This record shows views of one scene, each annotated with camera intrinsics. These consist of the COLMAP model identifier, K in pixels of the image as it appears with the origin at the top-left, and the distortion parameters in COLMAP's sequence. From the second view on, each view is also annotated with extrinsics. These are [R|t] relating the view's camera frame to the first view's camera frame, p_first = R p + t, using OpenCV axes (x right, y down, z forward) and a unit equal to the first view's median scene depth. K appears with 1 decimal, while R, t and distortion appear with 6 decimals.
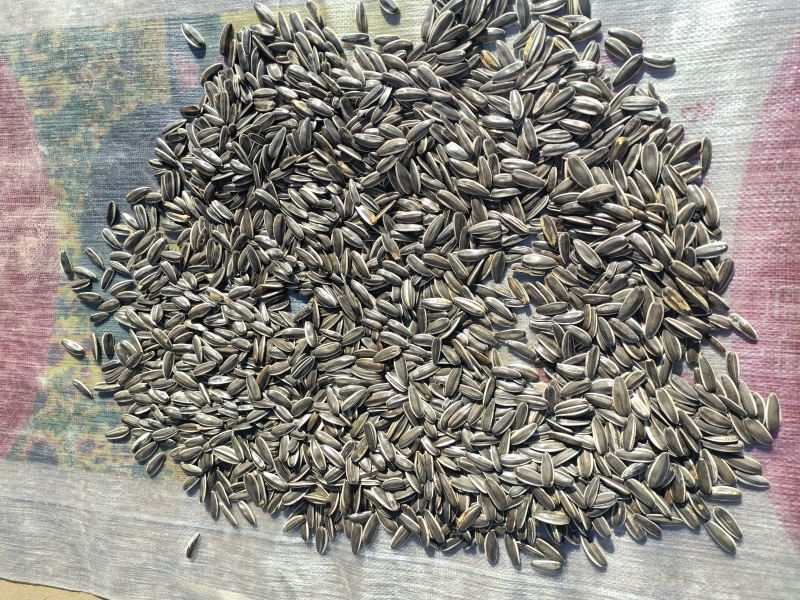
lens RADIAL K [[698.3, 0, 400.0], [0, 698.3, 300.0], [0, 0, 1]] dist [-0.005947, 0.149873]
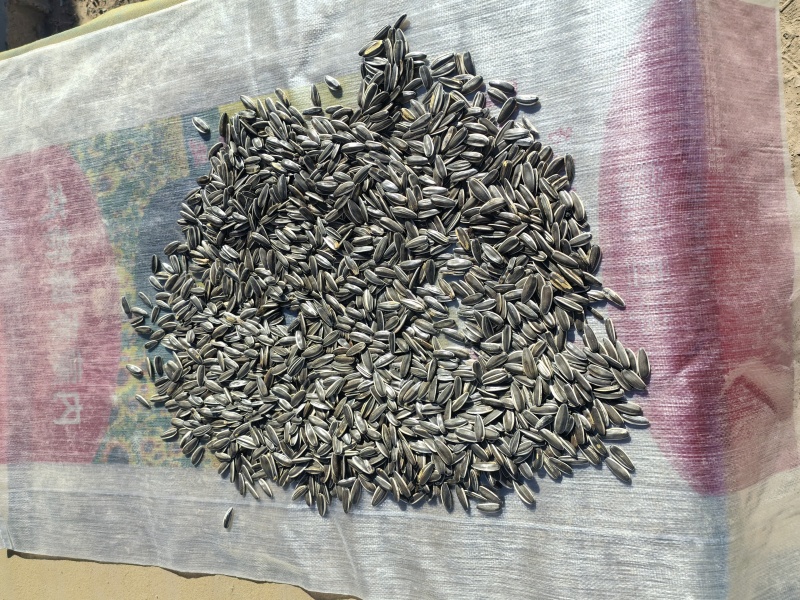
lens RADIAL K [[698.3, 0, 400.0], [0, 698.3, 300.0], [0, 0, 1]] dist [-0.005947, 0.149873]
pose [[0.985698, -0.091815, -0.141317, 0.255249], [0.081225, 0.993562, -0.078976, 0.097605], [0.147658, 0.066368, 0.986809, -0.254055]]
